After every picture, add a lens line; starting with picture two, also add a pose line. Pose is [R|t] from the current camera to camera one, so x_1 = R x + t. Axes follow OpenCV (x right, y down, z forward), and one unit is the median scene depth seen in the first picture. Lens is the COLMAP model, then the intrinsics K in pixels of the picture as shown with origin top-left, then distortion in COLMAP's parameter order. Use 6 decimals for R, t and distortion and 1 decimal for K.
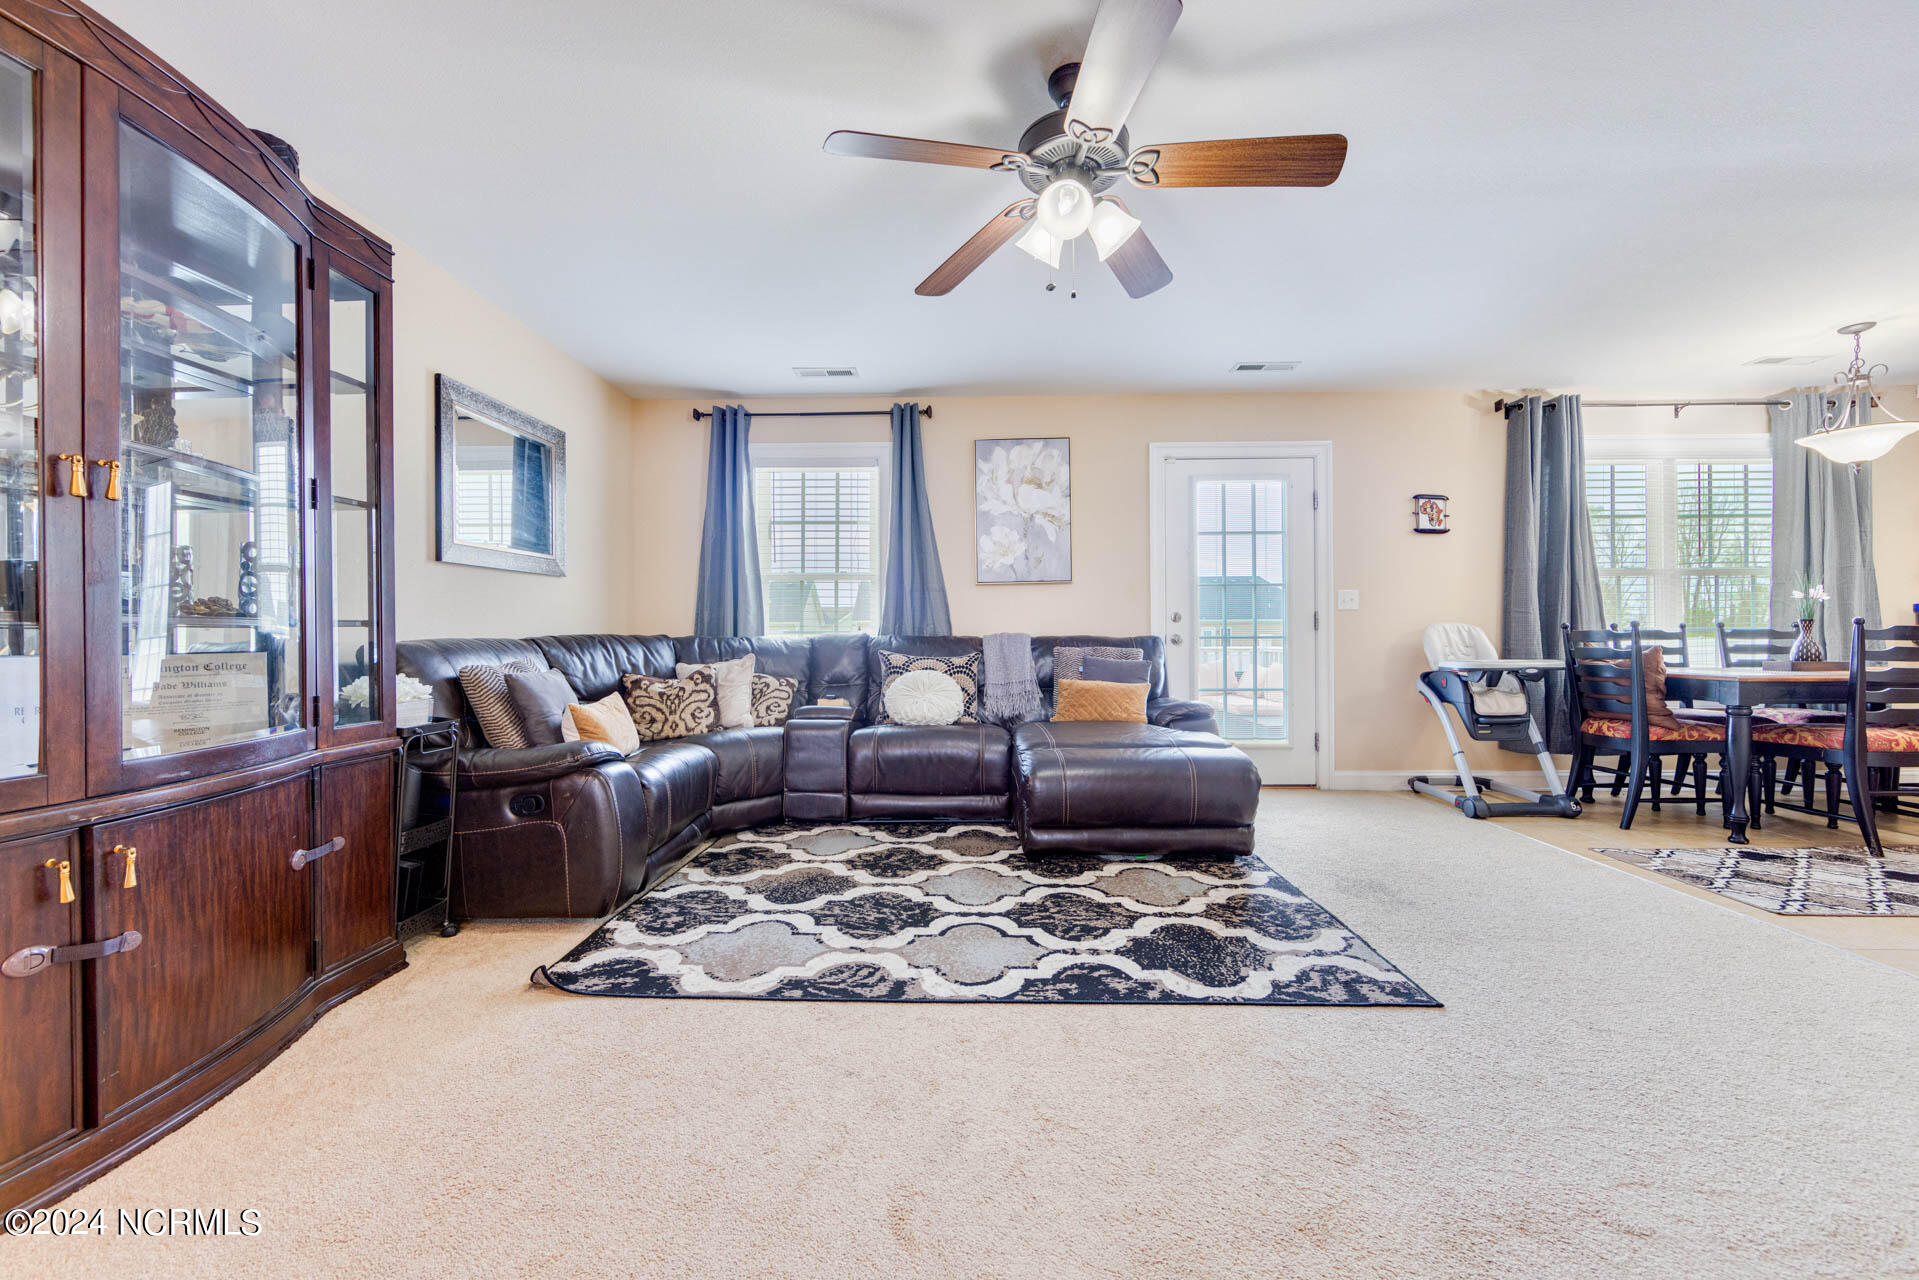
lens RADIAL K [[749.4, 0, 959.6], [0, 749.4, 638.1], [0, 0, 1]] dist [-0.004127, 0.000778]
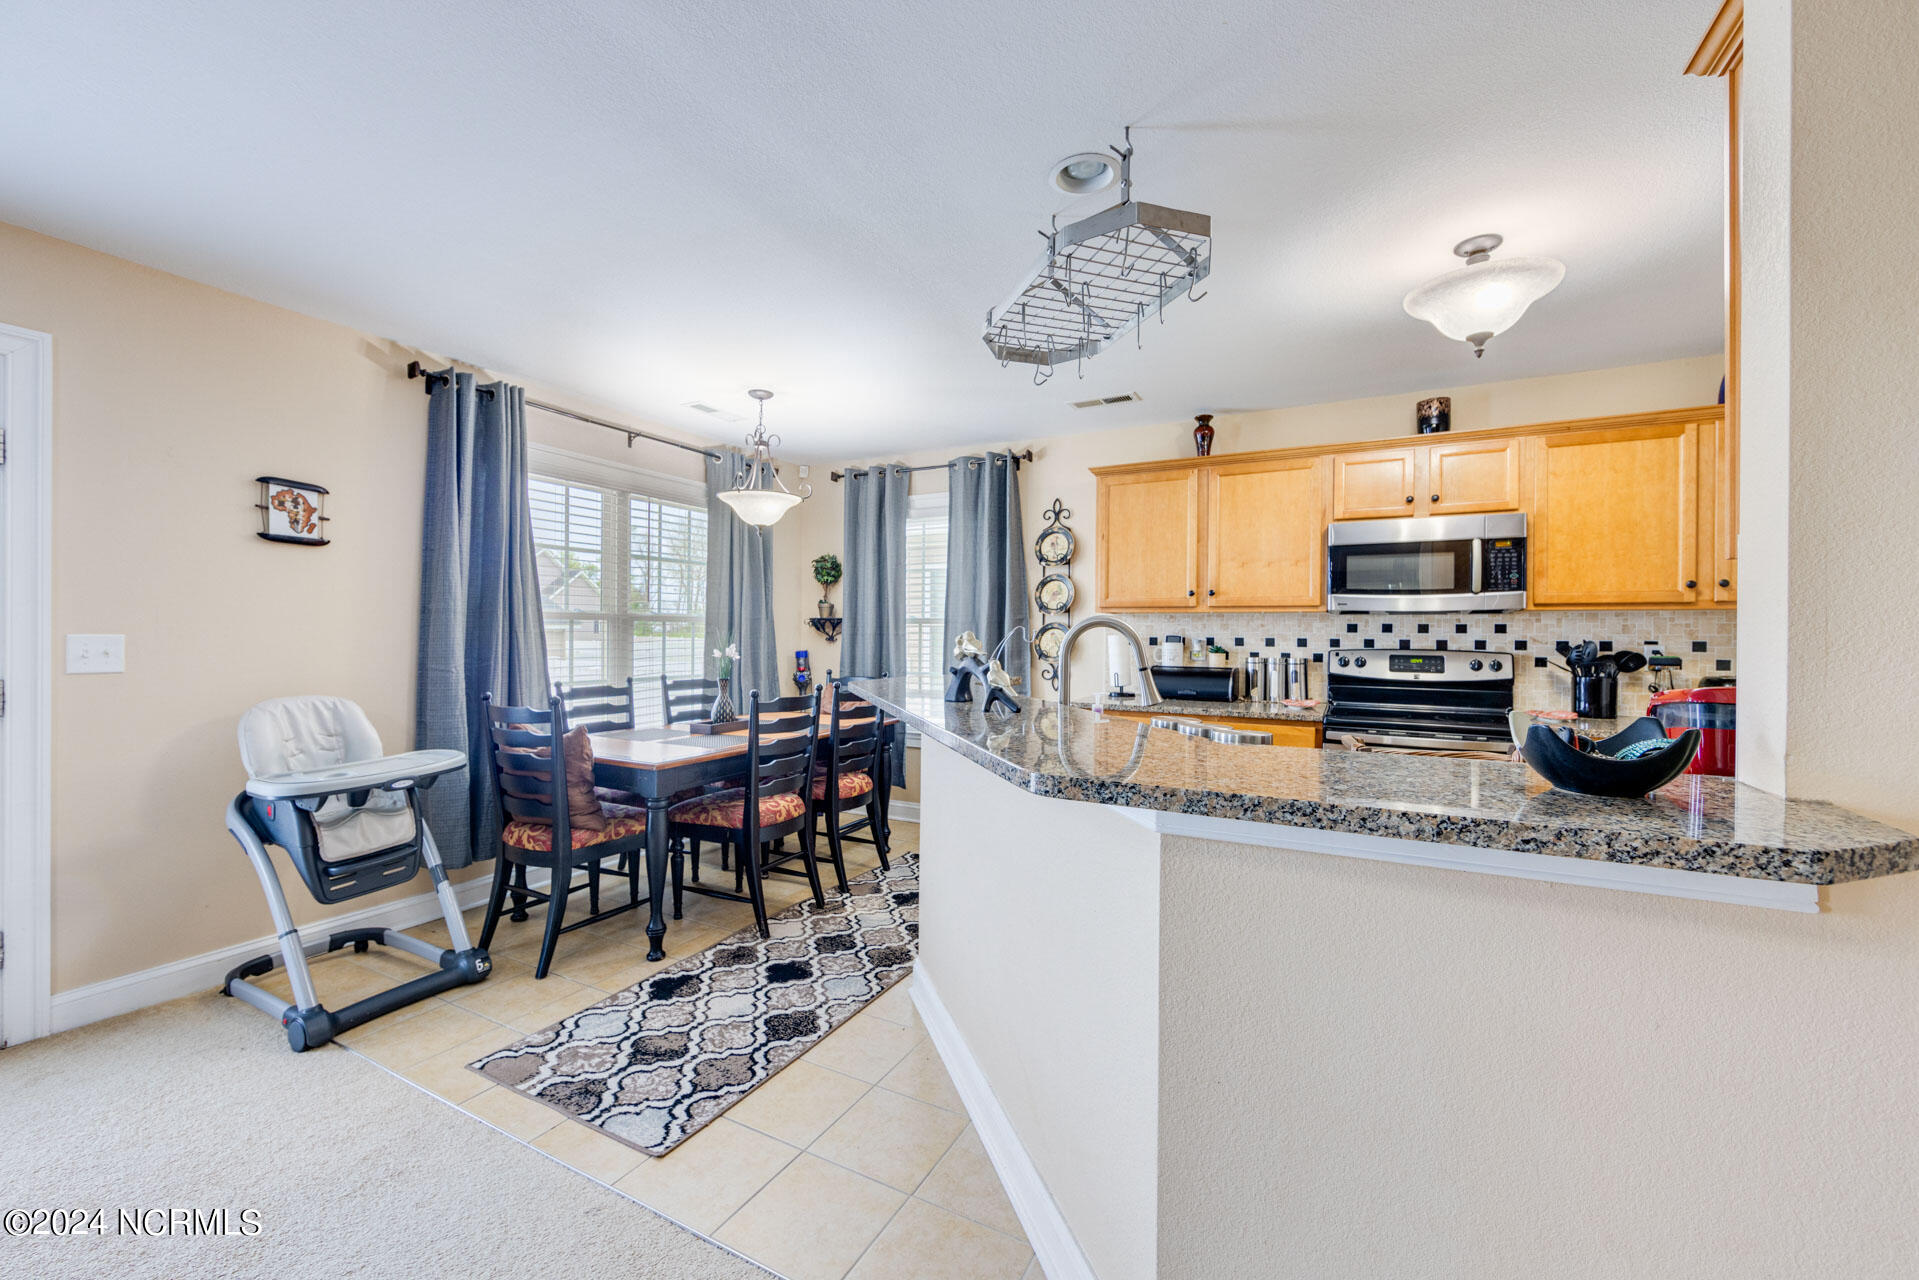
lens RADIAL K [[749.4, 0, 959.0], [0, 749.4, 634.6], [0, 0, 1]] dist [-0.004127, 0.000778]
pose [[0.441990, 0.005972, 0.897000, 0.404391], [-0.007940, 0.999965, -0.002745, -0.085619], [-0.896985, -0.005909, 0.442021, 0.300910]]
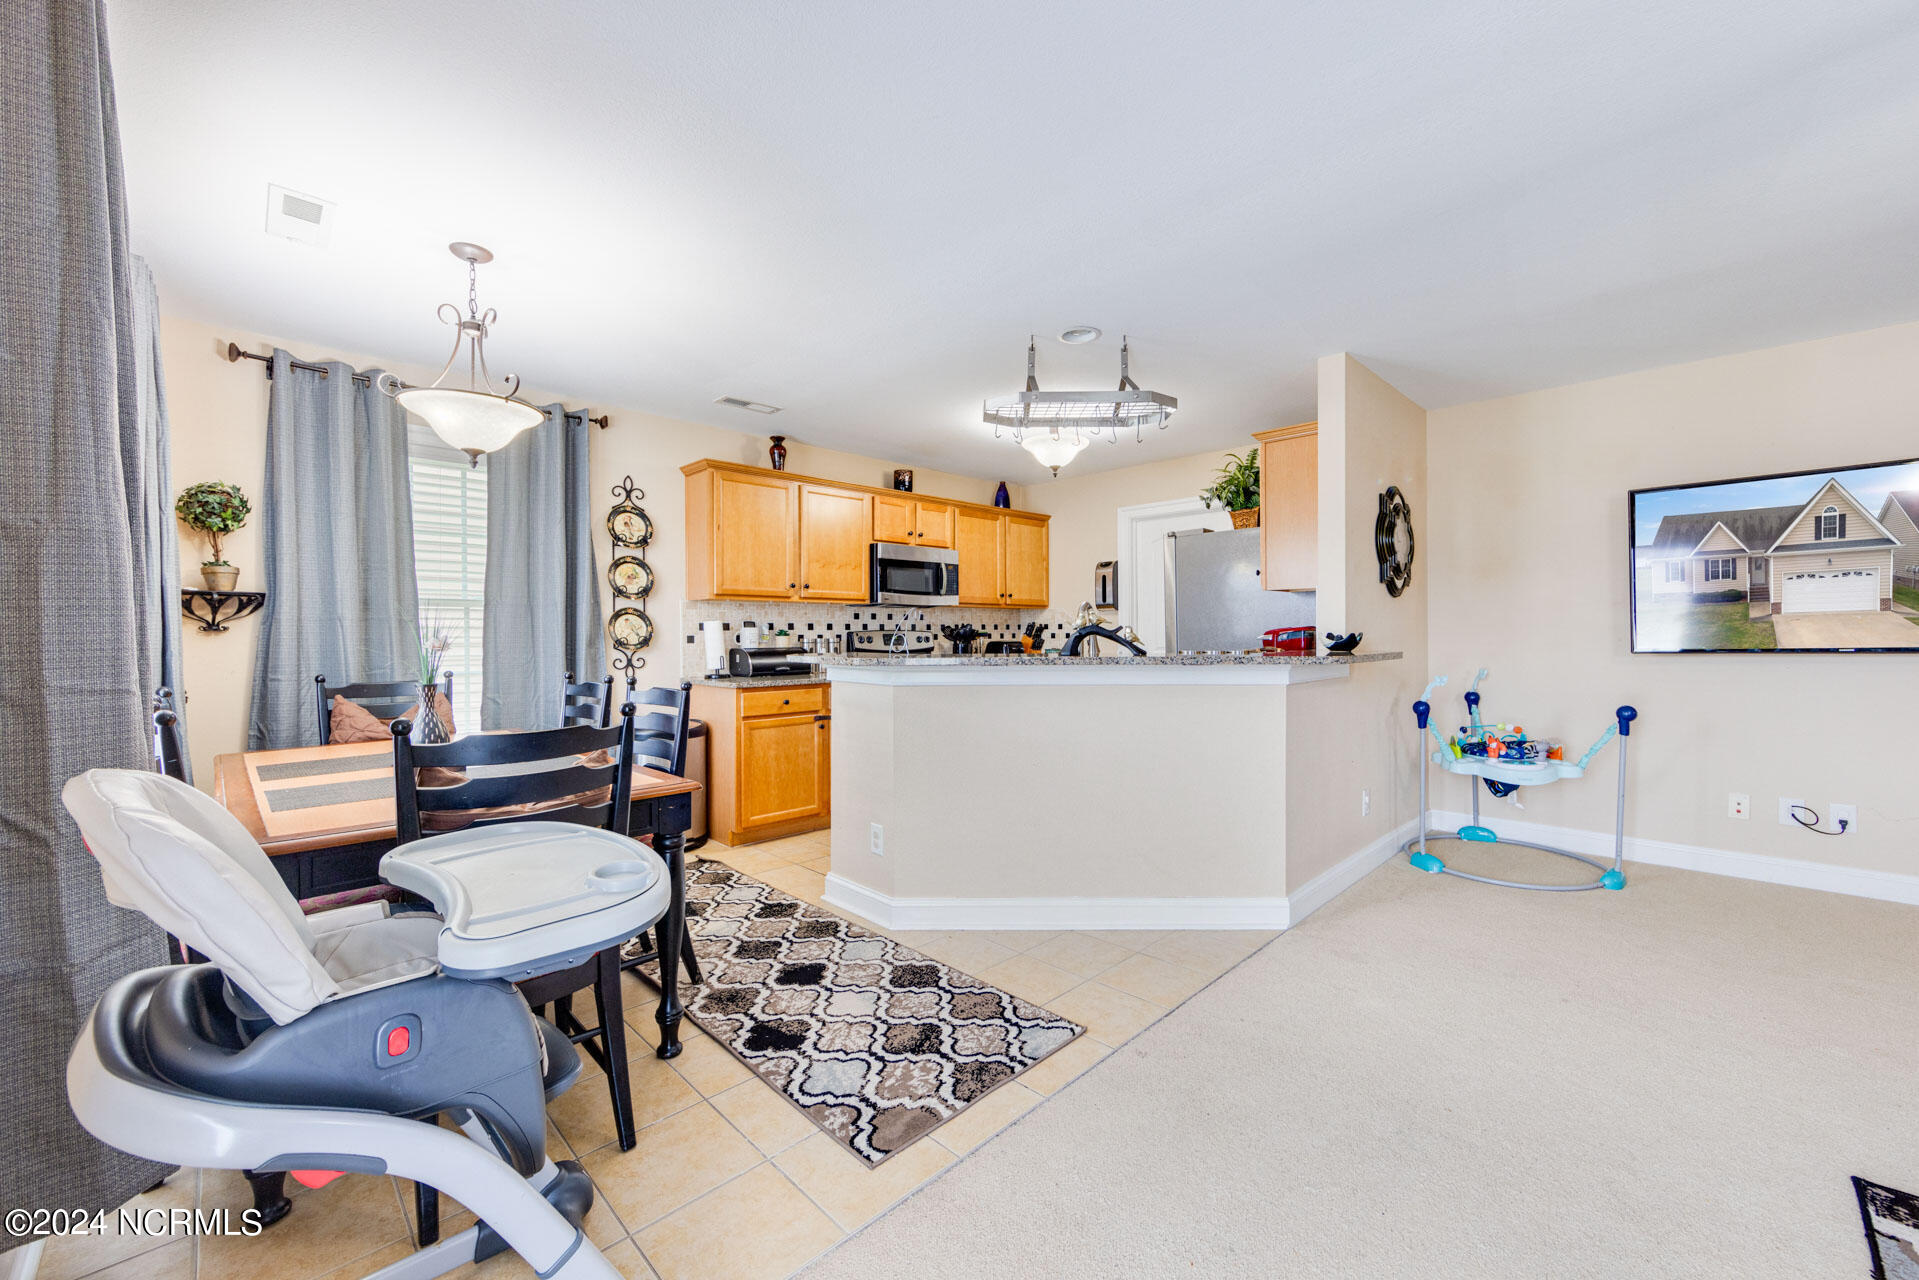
lens RADIAL K [[749.4, 0, 961.2], [0, 749.4, 633.4], [0, 0, 1]] dist [-0.004127, 0.000778]
pose [[-0.724040, 0.010829, 0.689673, 0.413881], [0.011464, 0.999928, -0.003665, -0.060482], [-0.689663, 0.005253, -0.724112, 1.187435]]
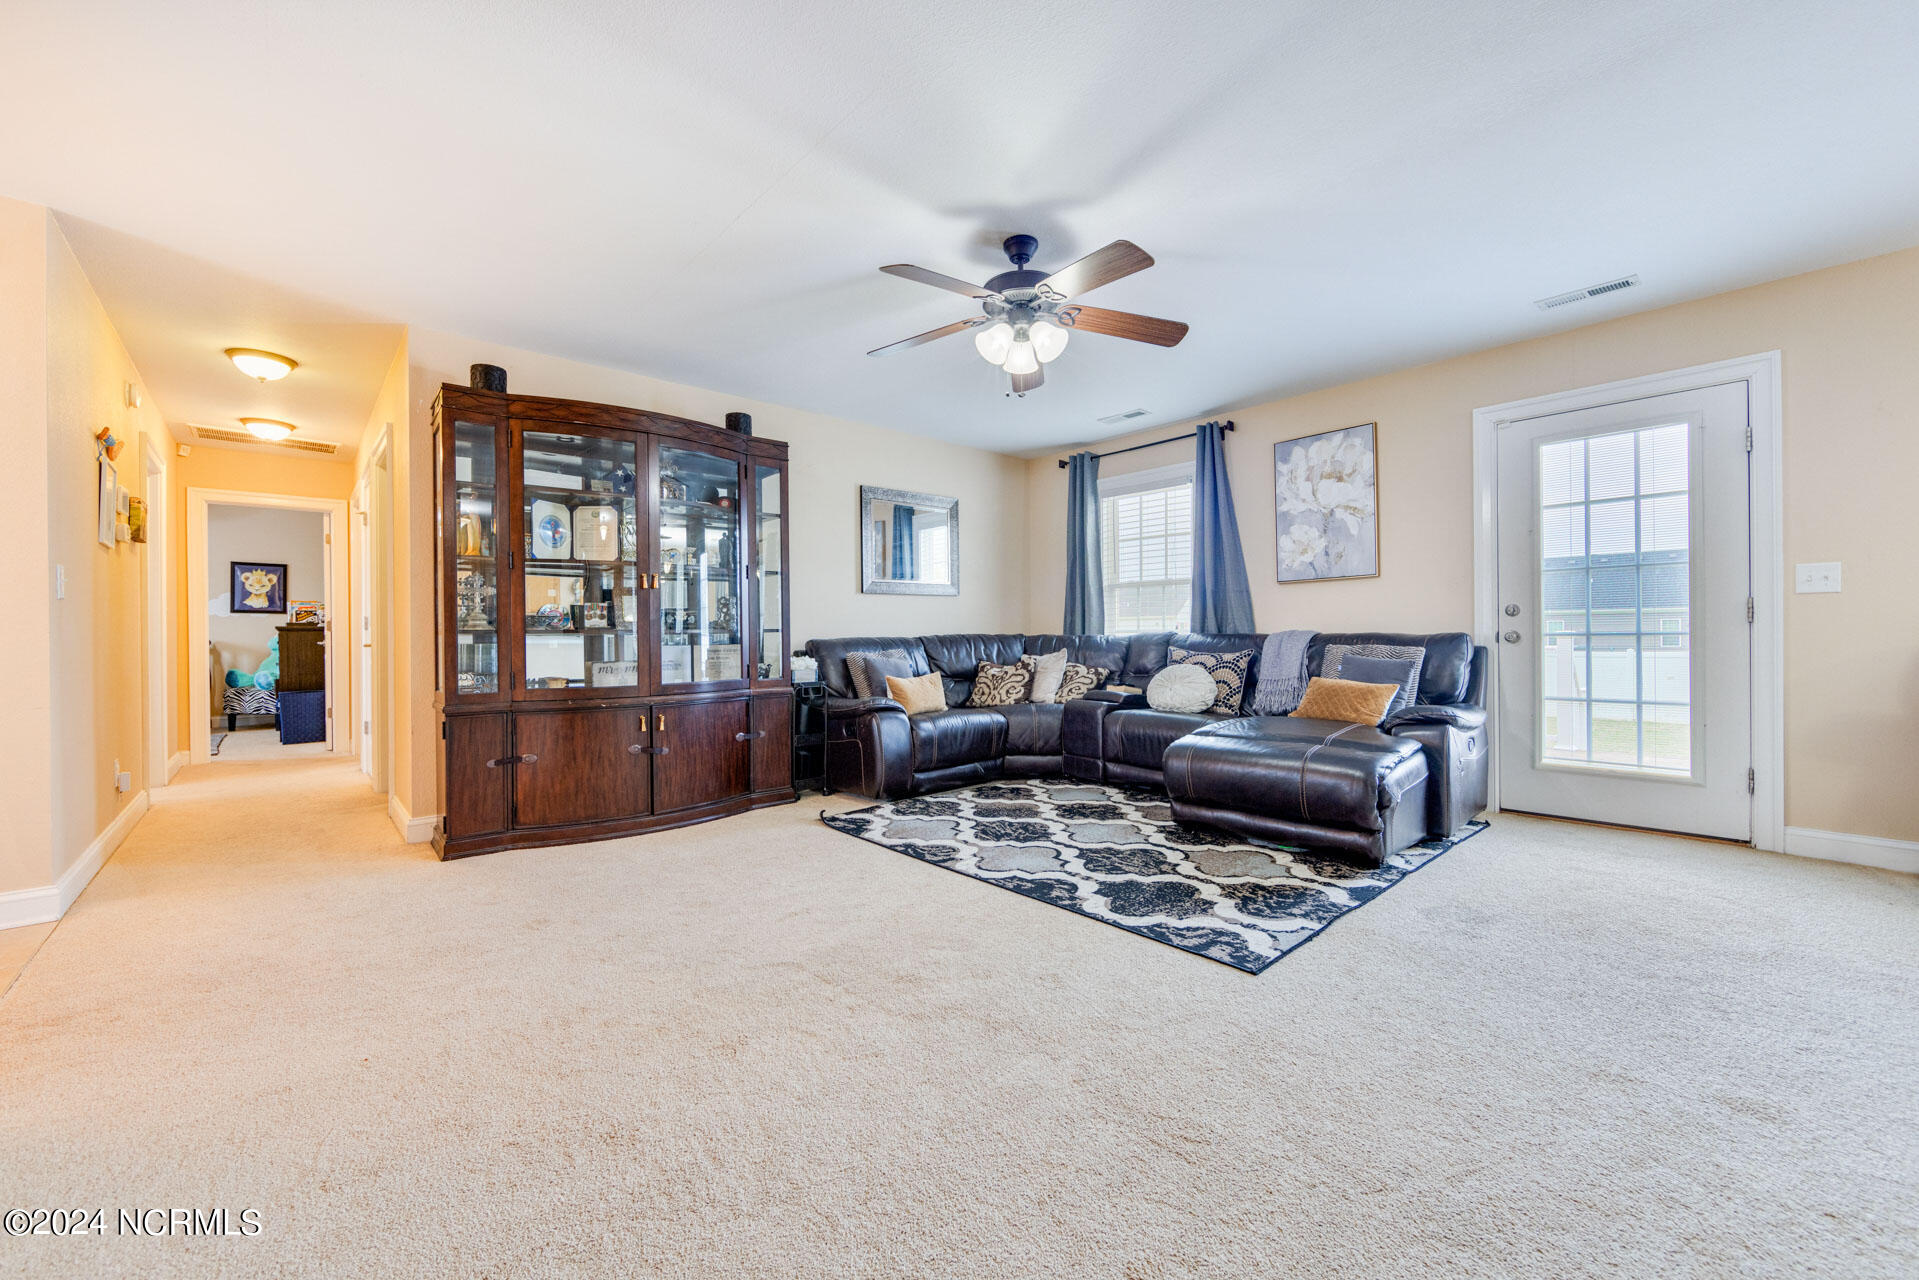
lens RADIAL K [[749.4, 0, 961.1], [0, 749.4, 636.7], [0, 0, 1]] dist [-0.004127, 0.000778]
pose [[0.691044, -0.000363, -0.722813, 0.595172], [0.003519, 0.999990, 0.002863, -0.003508], [0.722804, -0.004522, 0.691038, -0.034906]]
